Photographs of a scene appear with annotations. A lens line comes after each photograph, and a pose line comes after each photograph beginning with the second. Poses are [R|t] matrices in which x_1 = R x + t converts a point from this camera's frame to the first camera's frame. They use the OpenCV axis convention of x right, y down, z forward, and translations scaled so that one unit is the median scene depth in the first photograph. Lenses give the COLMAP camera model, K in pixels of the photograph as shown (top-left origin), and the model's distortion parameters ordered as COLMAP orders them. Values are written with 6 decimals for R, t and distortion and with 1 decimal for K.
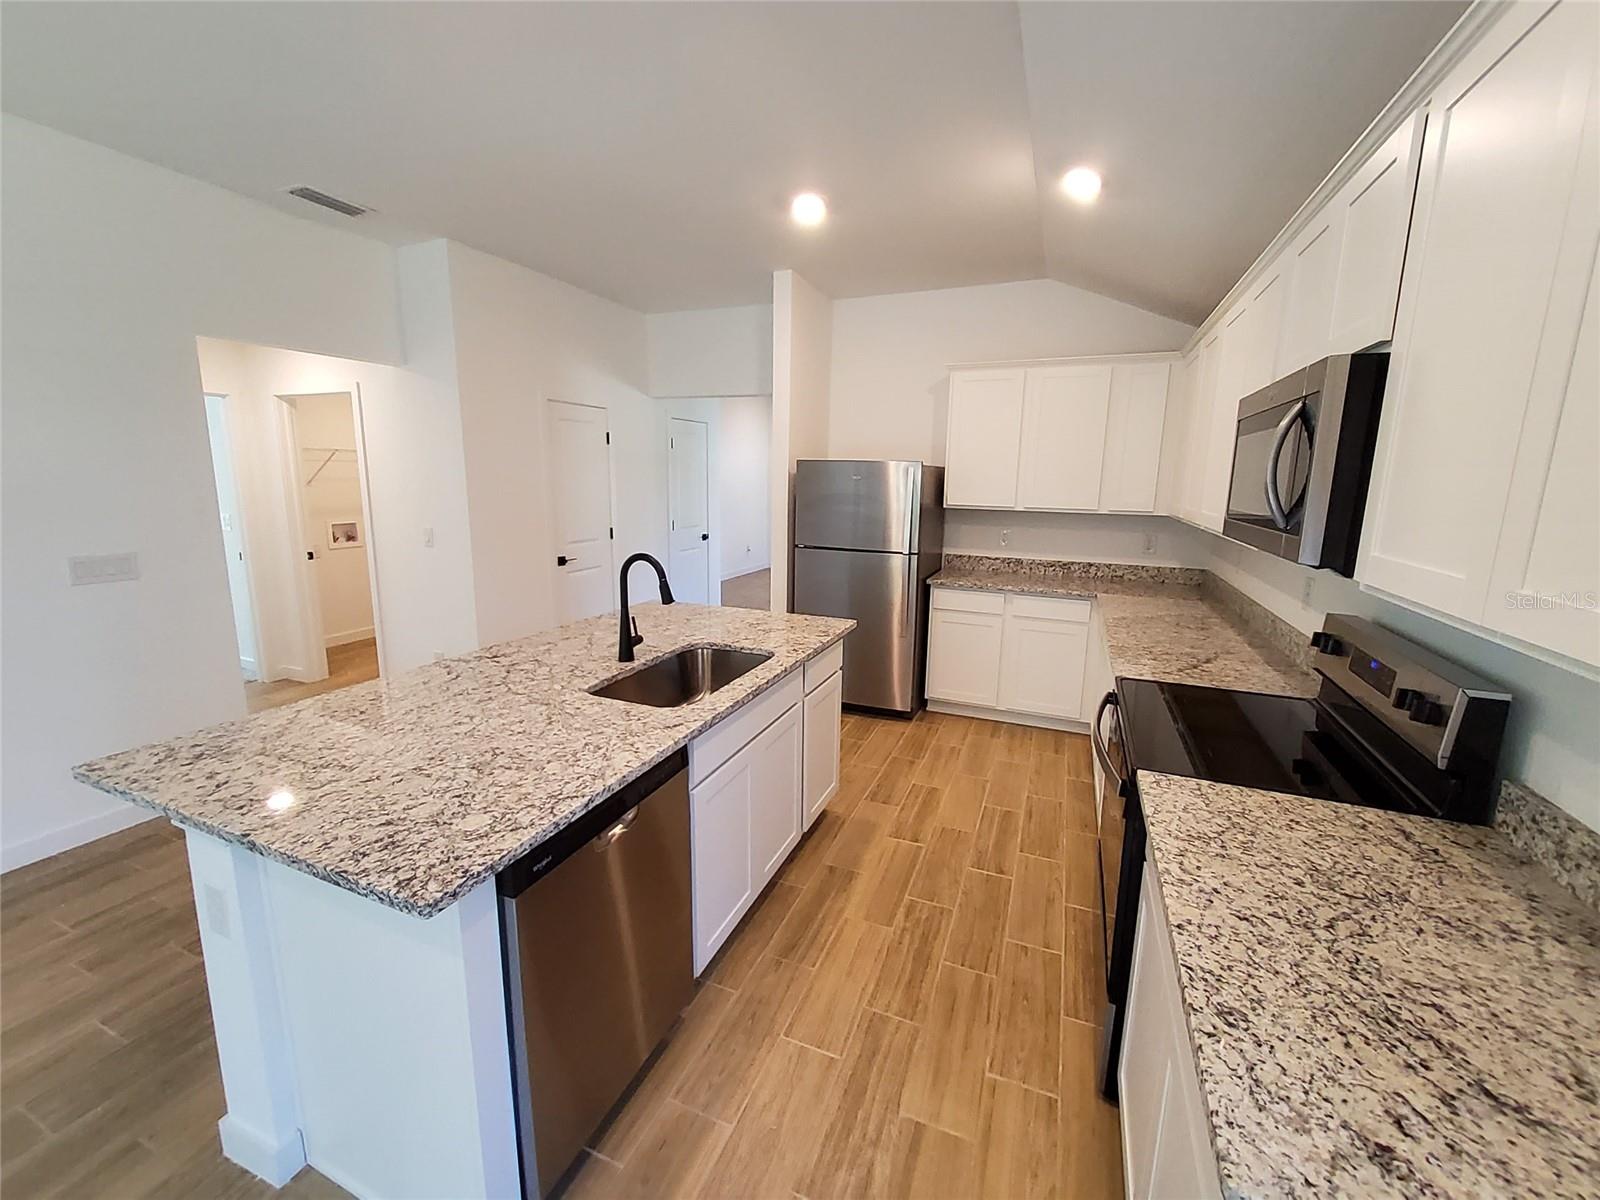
lens RADIAL K [[635.4, 0, 803.2], [0, 635.4, 587.5], [0, 0, 1]] dist [-0.009047, -0.000170]
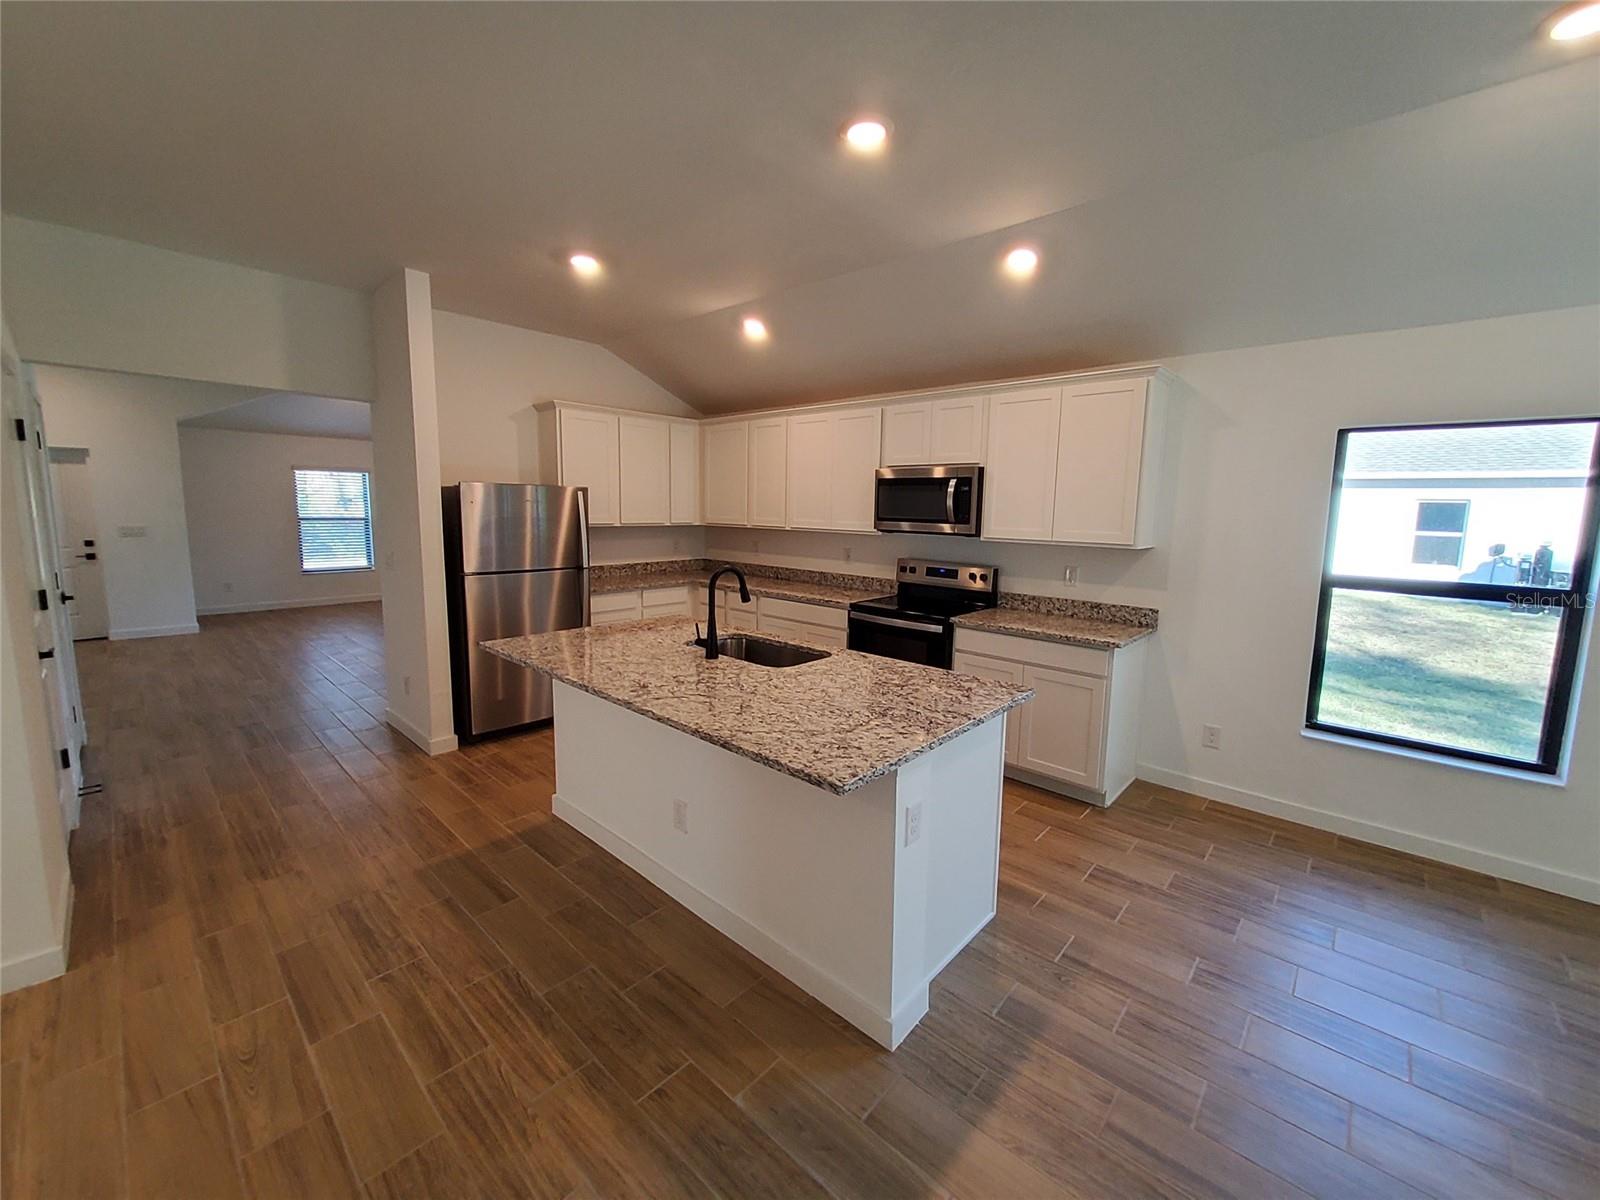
lens RADIAL K [[642.1, 0, 808.4], [0, 642.1, 576.6], [0, 0, 1]] dist [-0.010046, -0.000052]
pose [[0.339624, -0.116982, 0.933258, -1.372176], [0.154290, 0.985723, 0.067411, -0.093405], [-0.927820, 0.121098, 0.352825, 0.393441]]
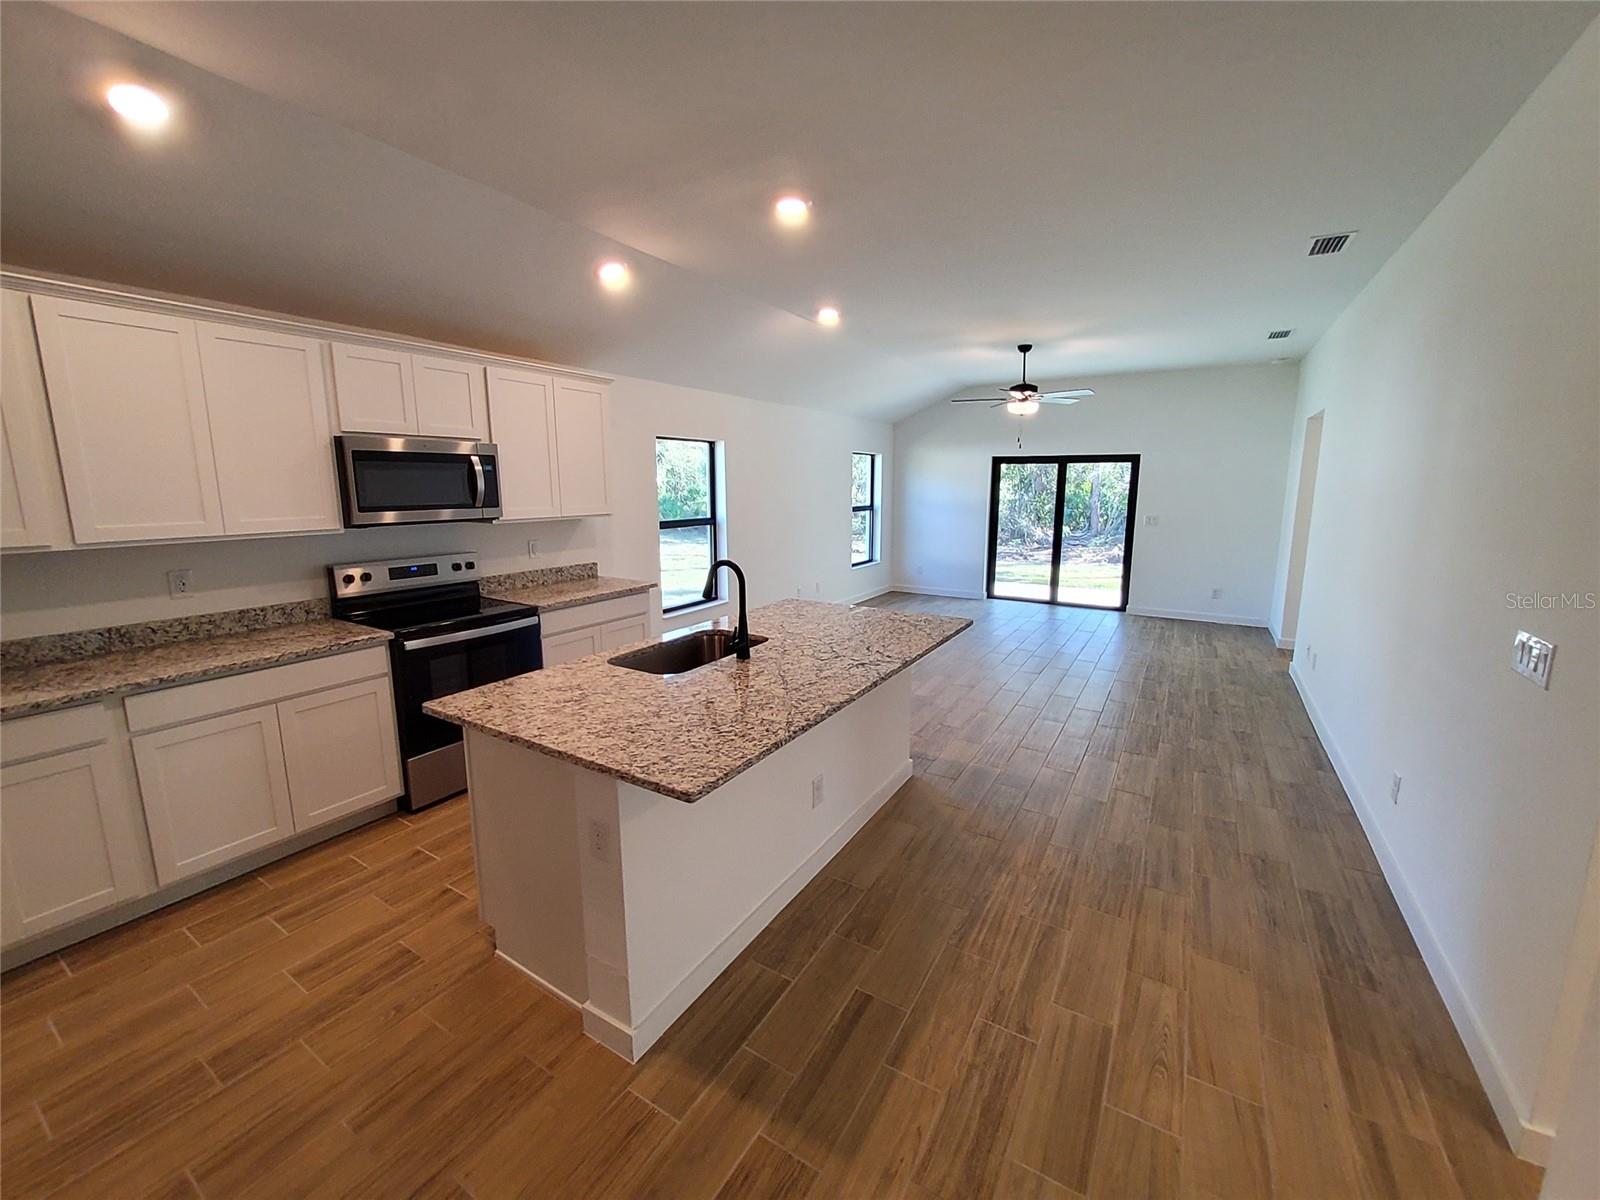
lens RADIAL K [[635.4, 0, 803.2], [0, 635.4, 587.5], [0, 0, 1]] dist [-0.009047, -0.000170]
pose [[-0.987293, -0.044315, 0.152609, -0.567499], [0.009623, 0.941896, 0.335767, -0.393201], [-0.158621, 0.332969, -0.929501, 2.053834]]
